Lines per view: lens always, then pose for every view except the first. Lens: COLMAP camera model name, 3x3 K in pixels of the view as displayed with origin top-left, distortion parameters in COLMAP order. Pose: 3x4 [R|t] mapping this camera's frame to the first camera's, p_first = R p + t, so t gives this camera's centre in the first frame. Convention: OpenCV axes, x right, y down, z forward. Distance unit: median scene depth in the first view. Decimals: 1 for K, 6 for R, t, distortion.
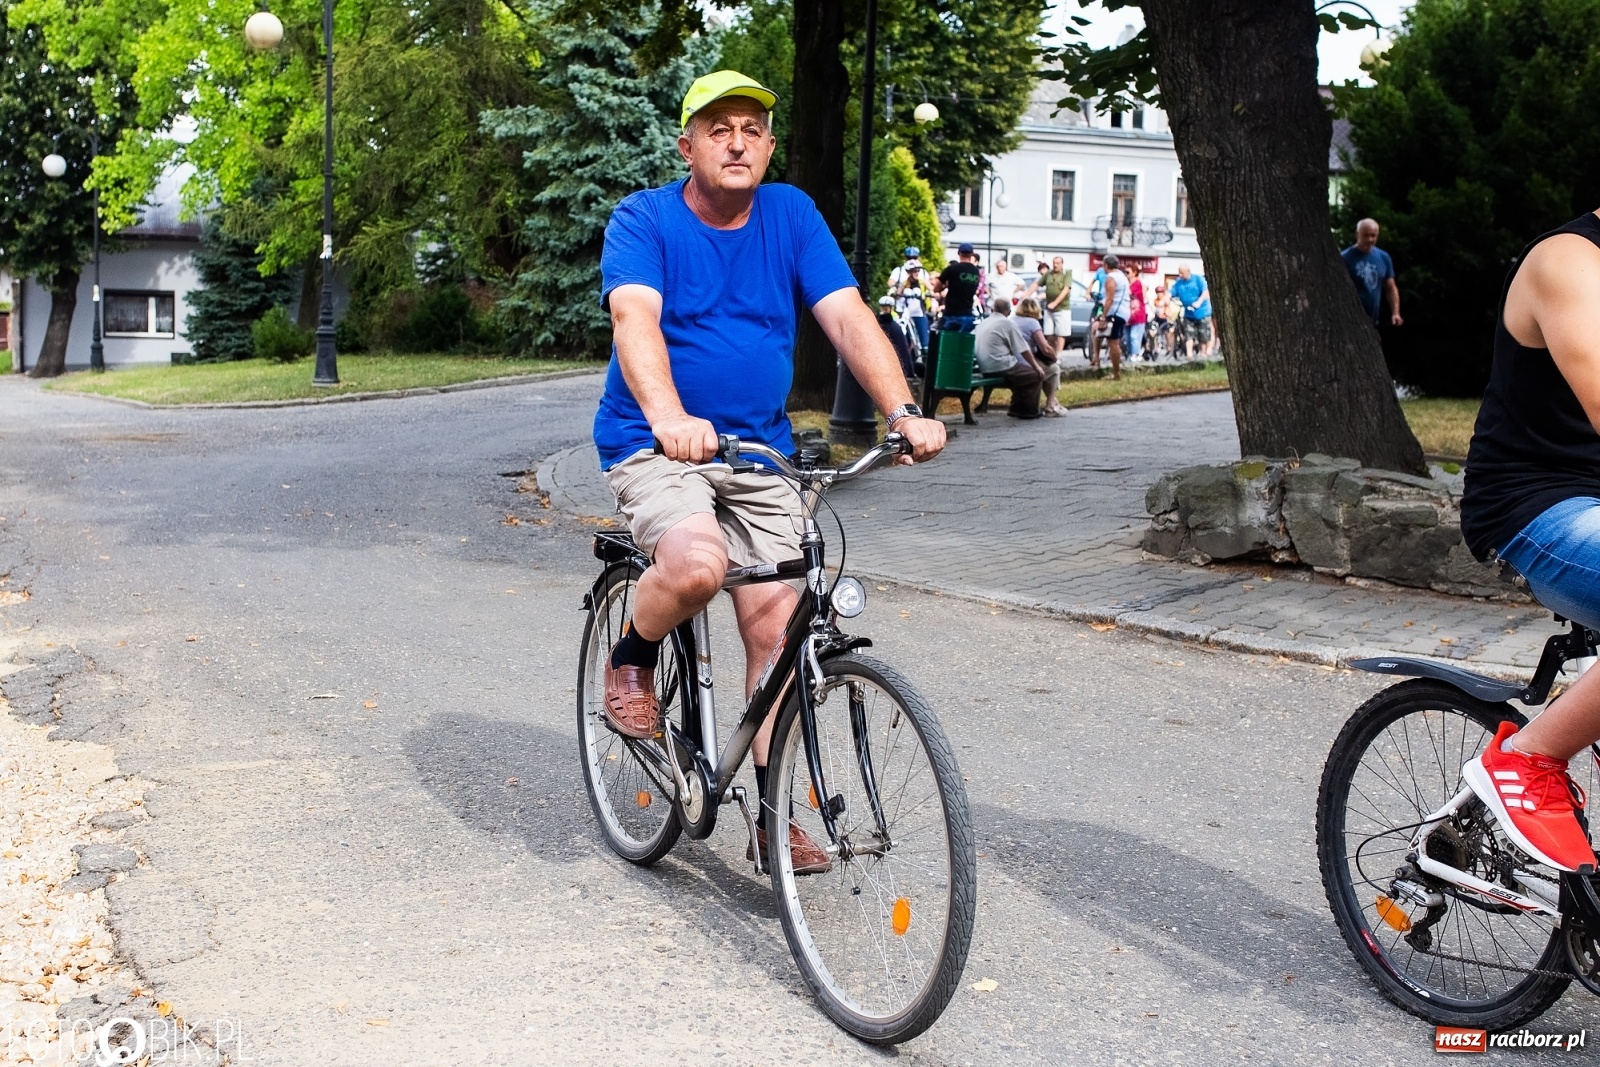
lens RADIAL K [[2521.0, 0, 796.9], [0, 2521.0, 533.2], [0, 0, 1]] dist [-0.087365, 0.000000]
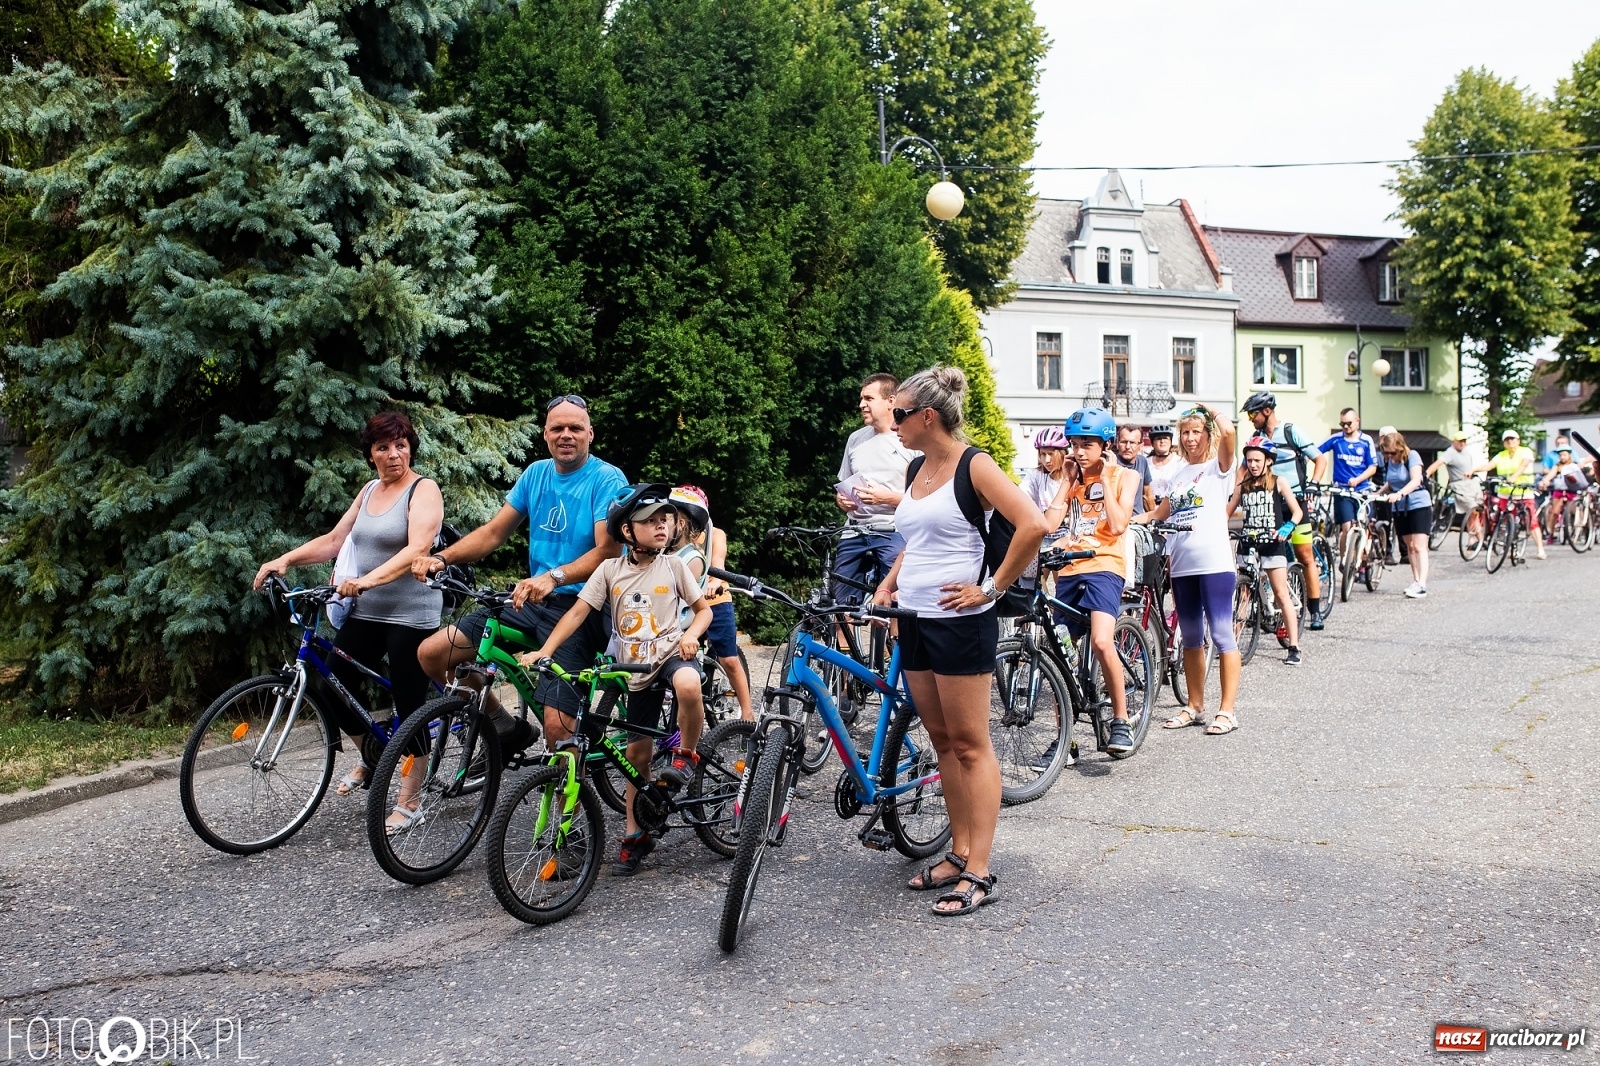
lens RADIAL K [[2521.0, 0, 801.0], [0, 2521.0, 529.6], [0, 0, 1]] dist [-0.087365, 0.000000]
pose [[0.999171, -0.036110, 0.018804, 0.000642], [0.037415, 0.996526, -0.074400, -0.021851], [-0.016052, 0.075042, 0.997051, 0.210205]]
